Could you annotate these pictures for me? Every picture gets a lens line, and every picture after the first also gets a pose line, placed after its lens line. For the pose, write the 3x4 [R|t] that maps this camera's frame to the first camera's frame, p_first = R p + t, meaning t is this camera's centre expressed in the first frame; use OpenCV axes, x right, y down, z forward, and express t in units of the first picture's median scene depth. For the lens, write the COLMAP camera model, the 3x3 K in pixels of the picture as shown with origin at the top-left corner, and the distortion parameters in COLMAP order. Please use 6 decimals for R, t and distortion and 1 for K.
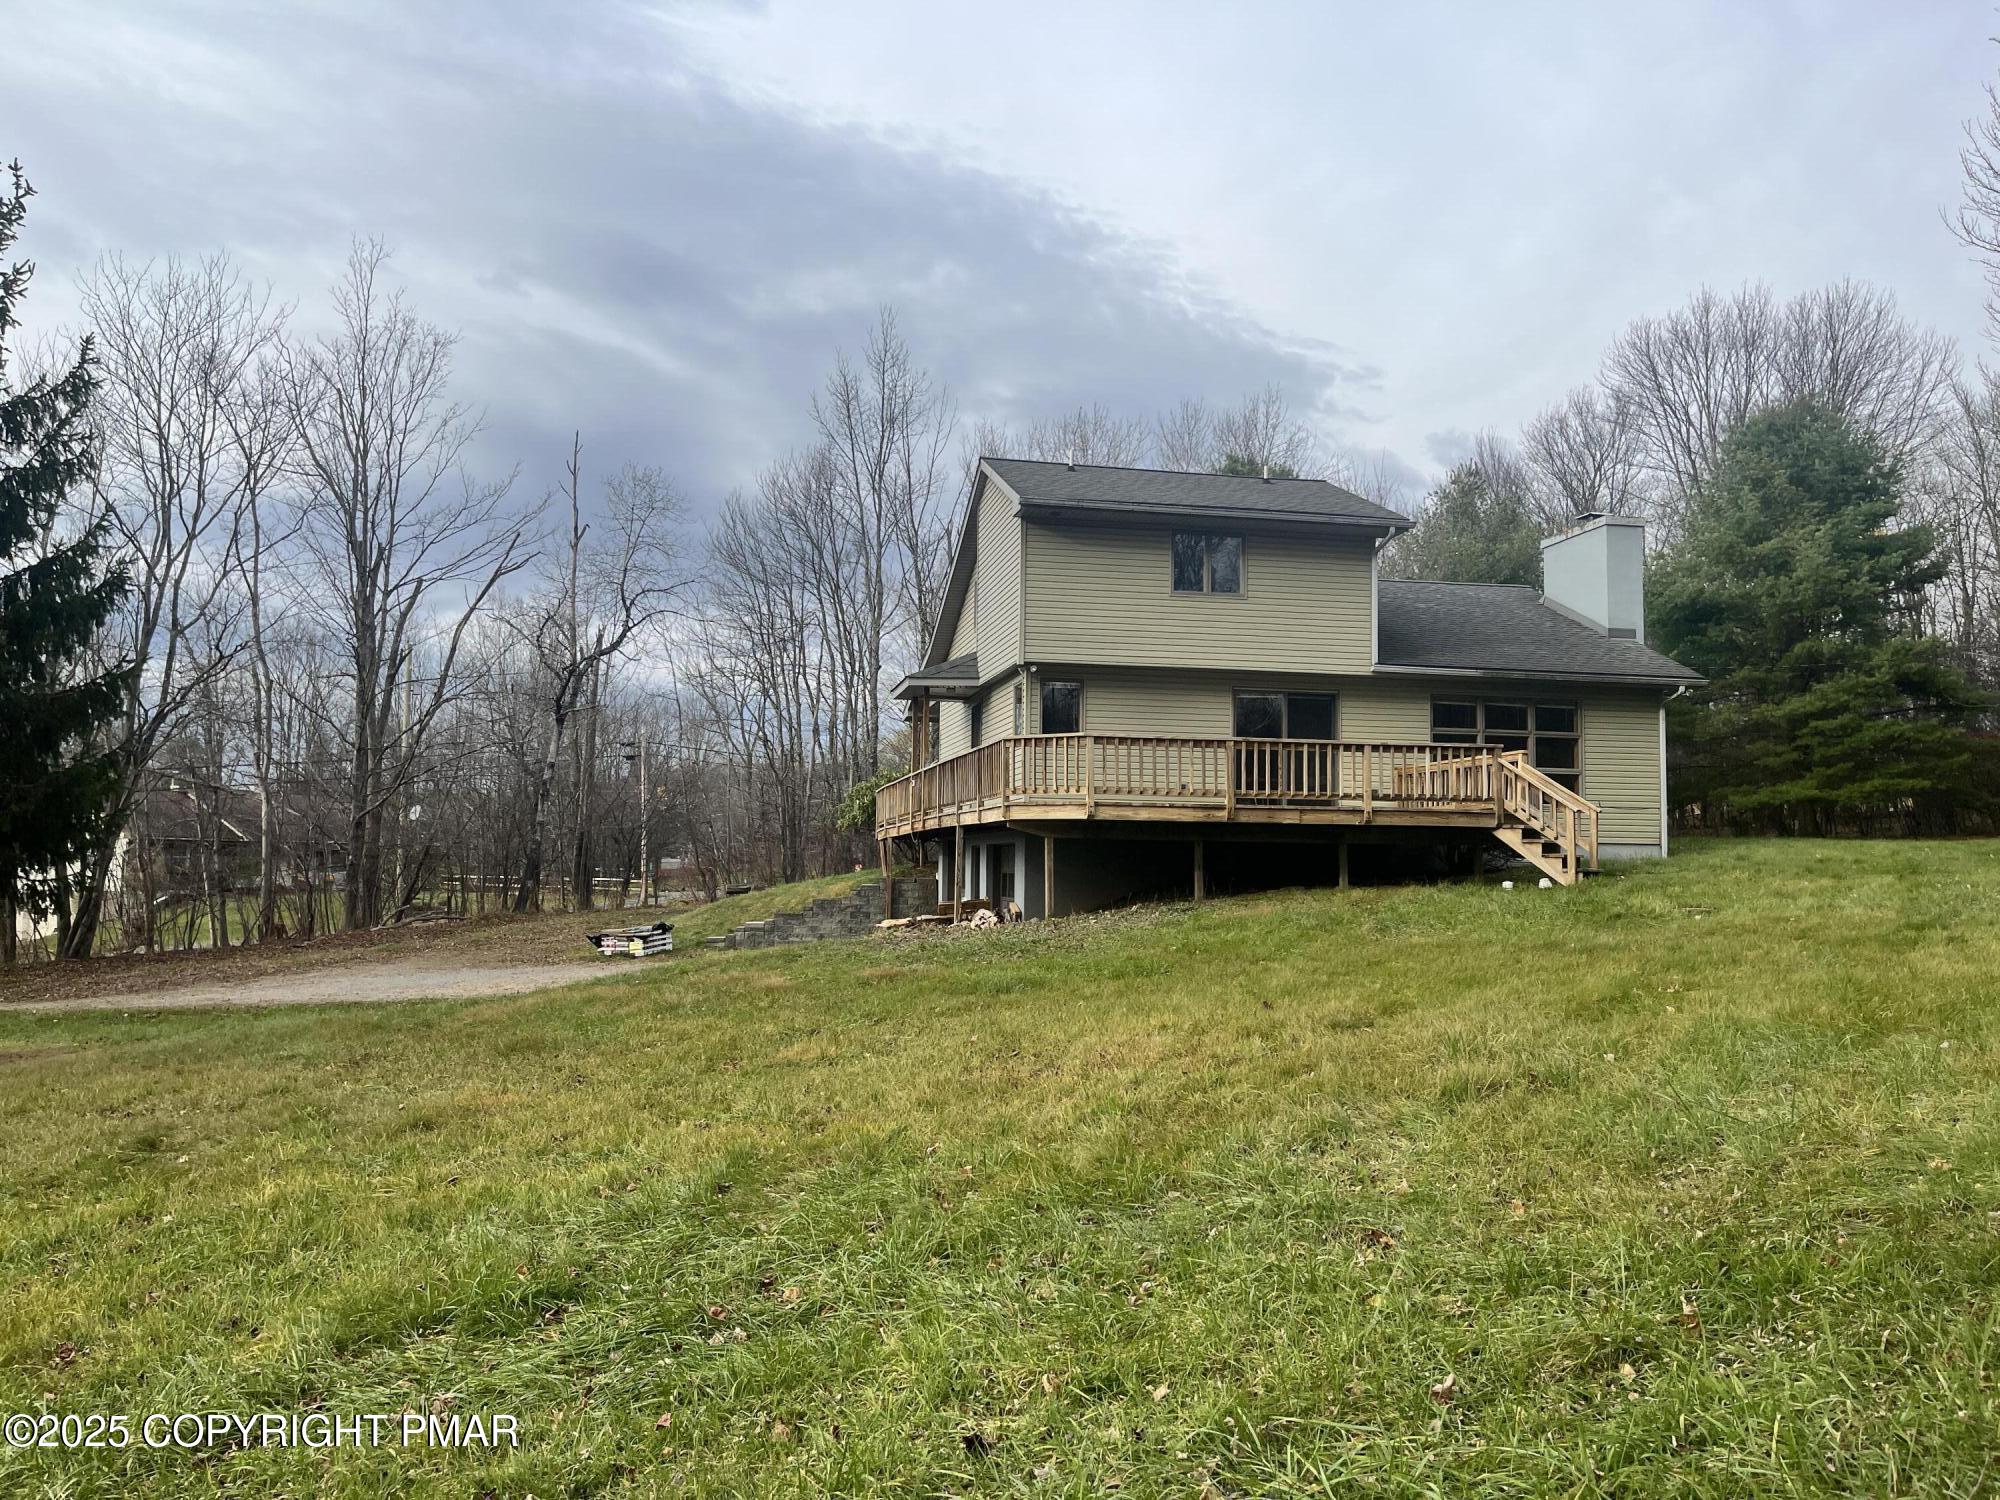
lens RADIAL K [[1494.7, 0, 1001.1], [0, 1494.7, 752.5], [0, 0, 1]] dist [0.011514, -0.030037]
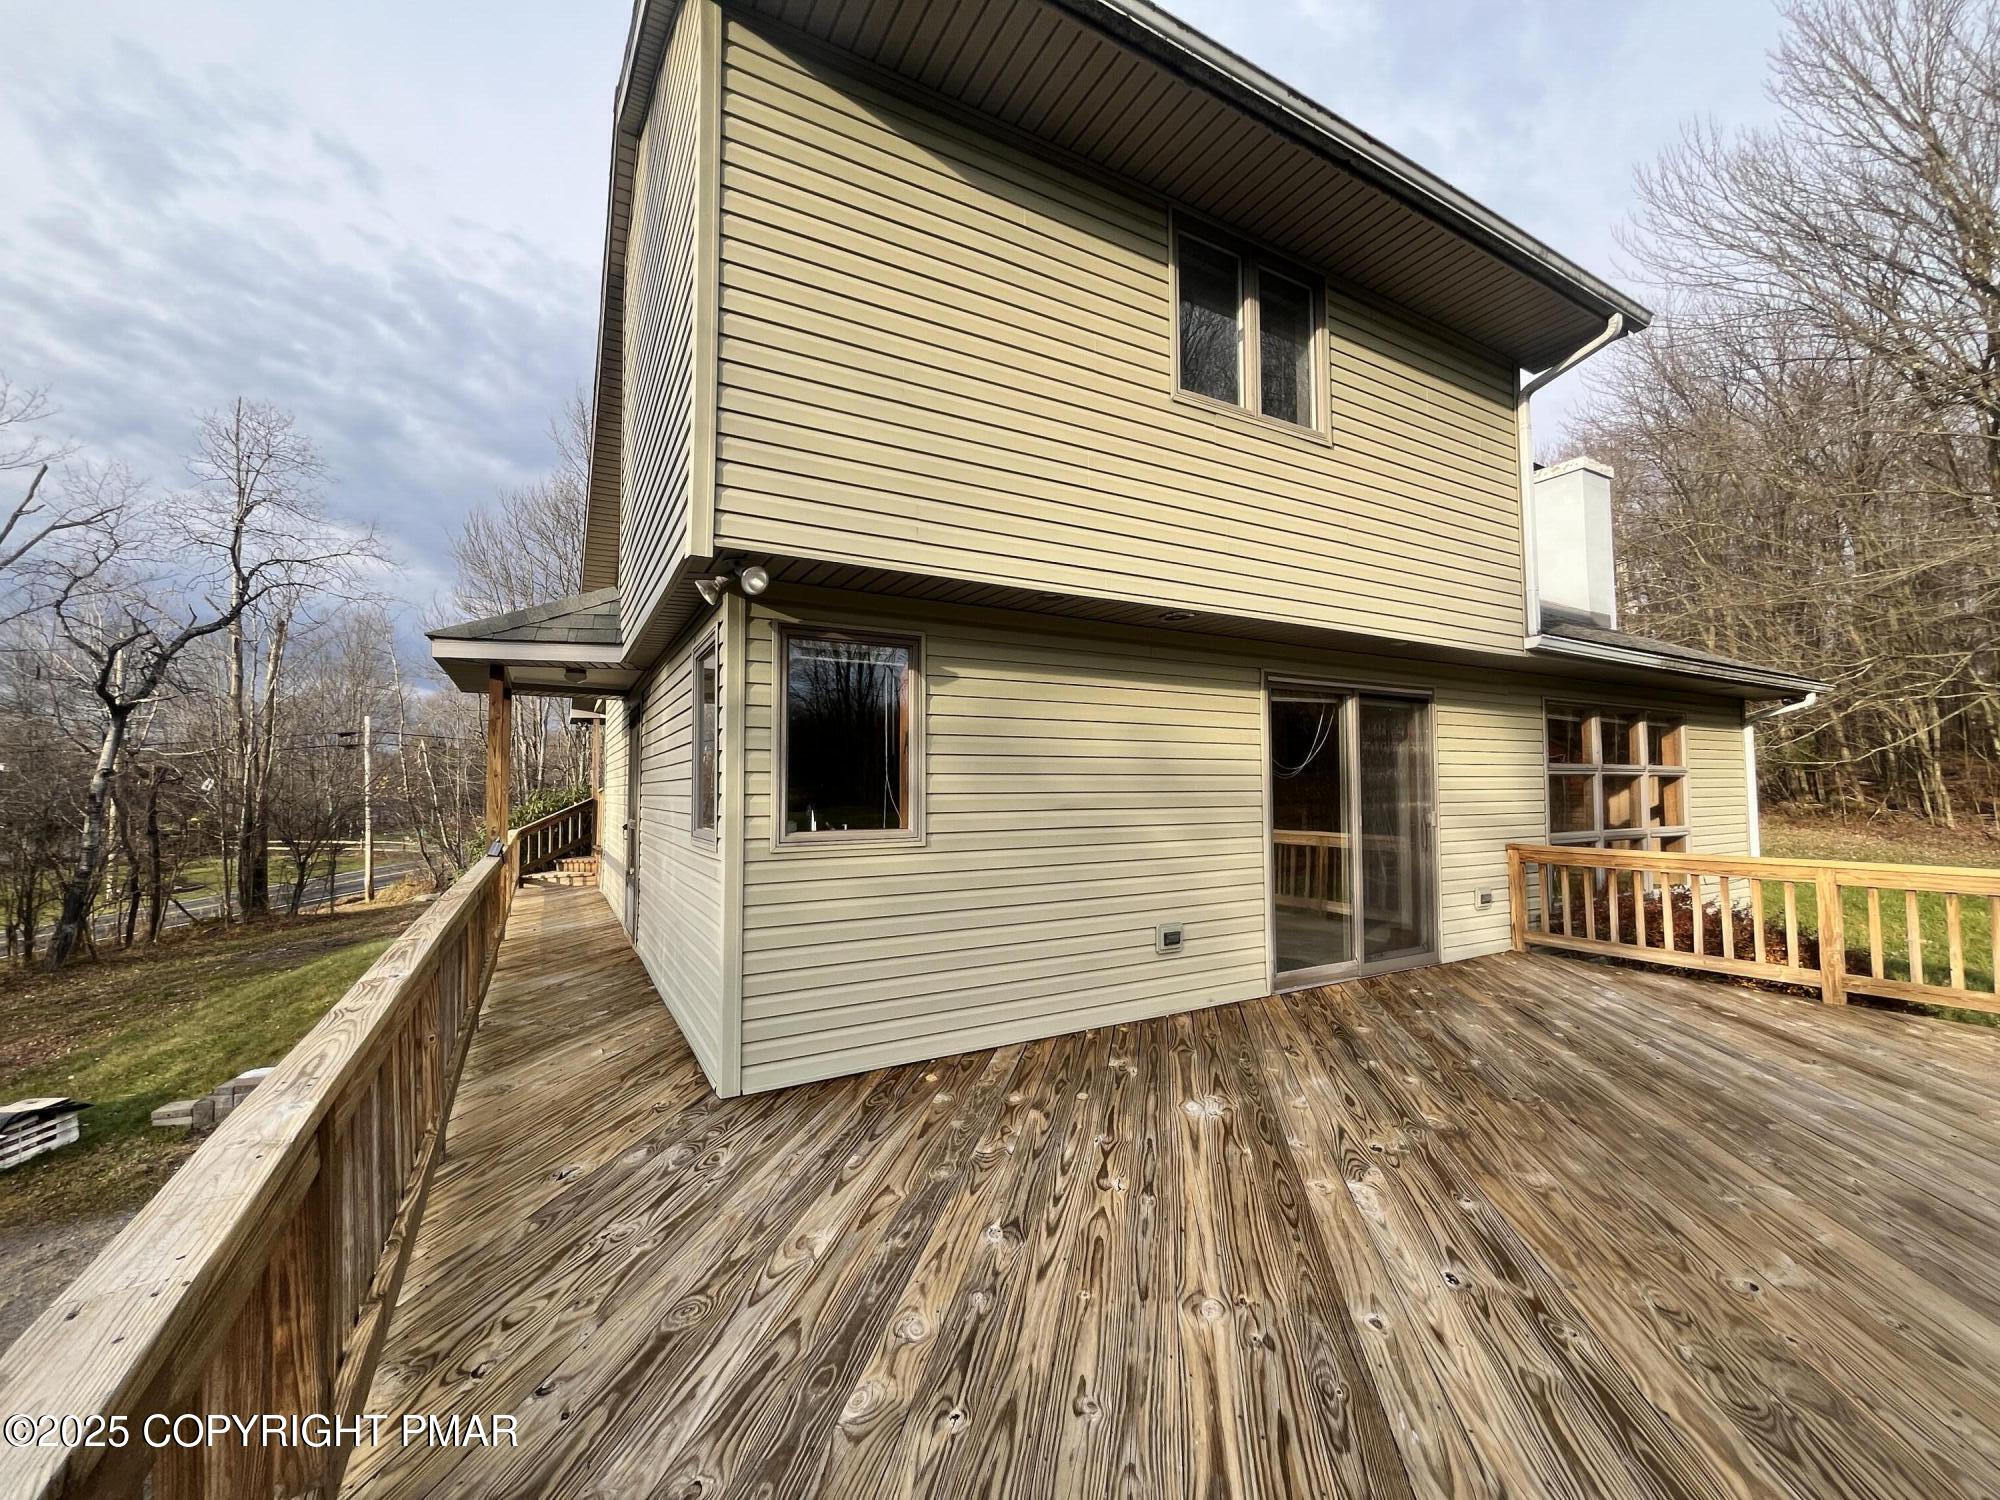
lens RADIAL K [[808.6, 0, 1005.5], [0, 808.6, 753.4], [0, 0, 1]] dist [-0.008447, -0.000121]
pose [[0.949828, -0.004360, 0.312741, 0.018081], [-0.005482, 0.999517, 0.030583, -0.028371], [-0.312724, -0.030763, 0.949346, 0.802983]]
